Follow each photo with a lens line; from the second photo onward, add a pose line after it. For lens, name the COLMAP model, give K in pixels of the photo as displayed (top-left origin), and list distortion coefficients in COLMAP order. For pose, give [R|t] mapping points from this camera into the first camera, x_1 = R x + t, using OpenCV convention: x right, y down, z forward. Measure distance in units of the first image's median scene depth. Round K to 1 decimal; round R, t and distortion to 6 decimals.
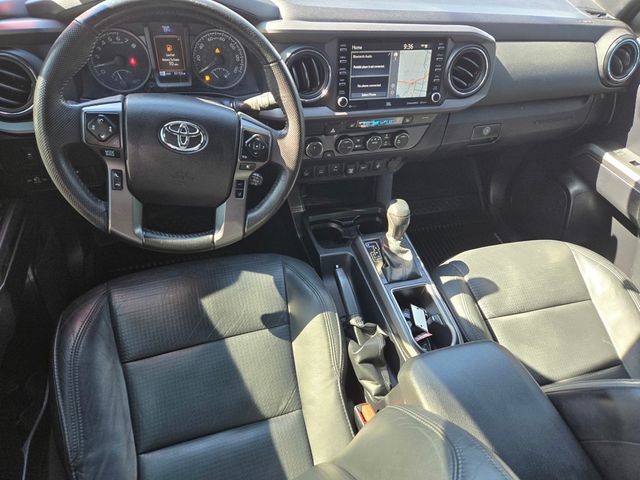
lens RADIAL K [[433.6, 0, 320.0], [0, 433.6, 240.0], [0, 0, 1]] dist [0.042608, -0.051742]
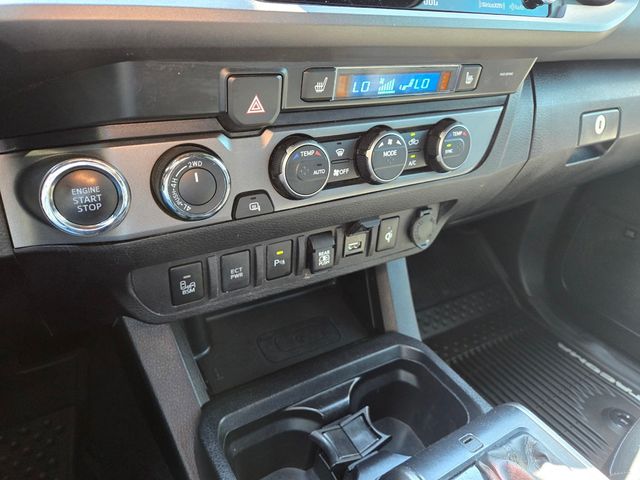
lens RADIAL K [[433.6, 0, 320.0], [0, 433.6, 240.0], [0, 0, 1]] dist [0.042608, -0.051742]
pose [[0.968051, -0.151648, 0.199701, 0.001844], [0.202420, 0.942649, -0.265404, -0.094291], [-0.147999, 0.297348, 0.943229, 0.771613]]
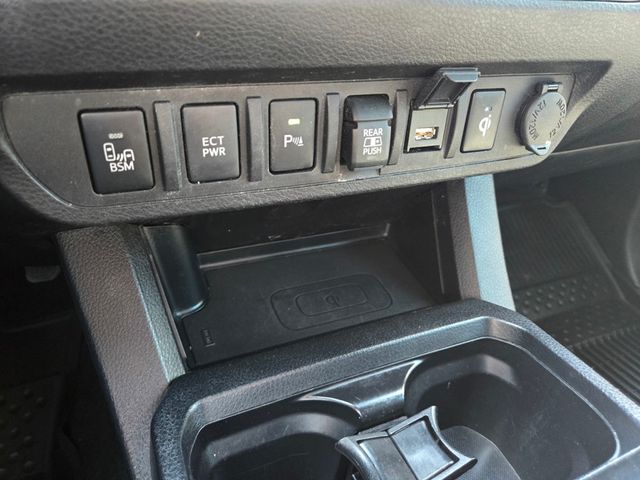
lens RADIAL K [[430.4, 0, 311.7], [0, 430.4, 245.8], [0, 0, 1]] dist [0.014402, -0.003208]
pose [[0.991353, -0.113805, 0.065326, 0.029033], [0.127547, 0.952682, -0.275914, -0.073662], [-0.030834, 0.281860, 0.958960, 0.946371]]
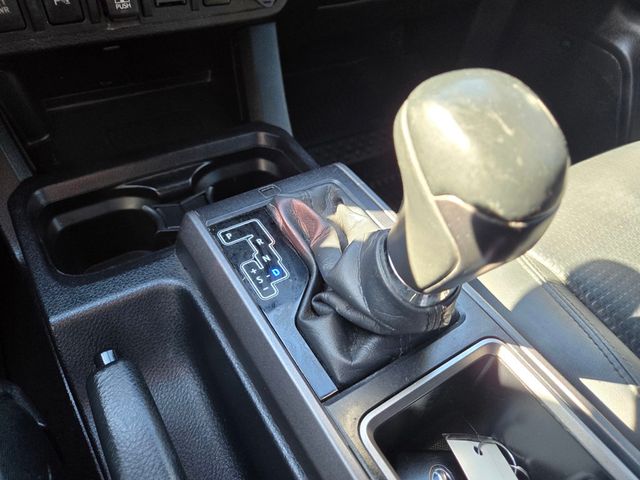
lens RADIAL K [[433.6, 0, 320.0], [0, 433.6, 240.0], [0, 0, 1]] dist [0.042608, -0.051742]
pose [[0.960983, -0.218583, 0.169511, 0.128806], [0.219022, 0.975583, 0.016337, 0.022798], [-0.168943, 0.021427, 0.985393, 0.796635]]
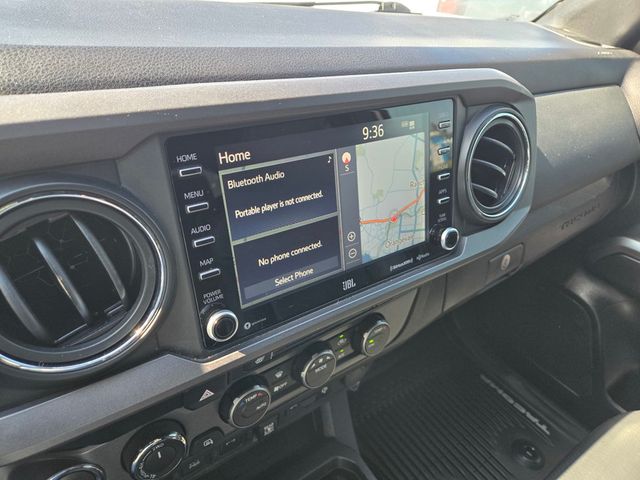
lens RADIAL K [[443.0, 0, 320.0], [0, 443.0, 240.0], [0, 0, 1]] dist [0.039107, -0.001795]
pose [[0.940430, -0.195298, 0.278298, 0.039270], [0.236836, 0.963589, -0.124113, -0.304373], [-0.243926, 0.182631, 0.952442, 0.641180]]
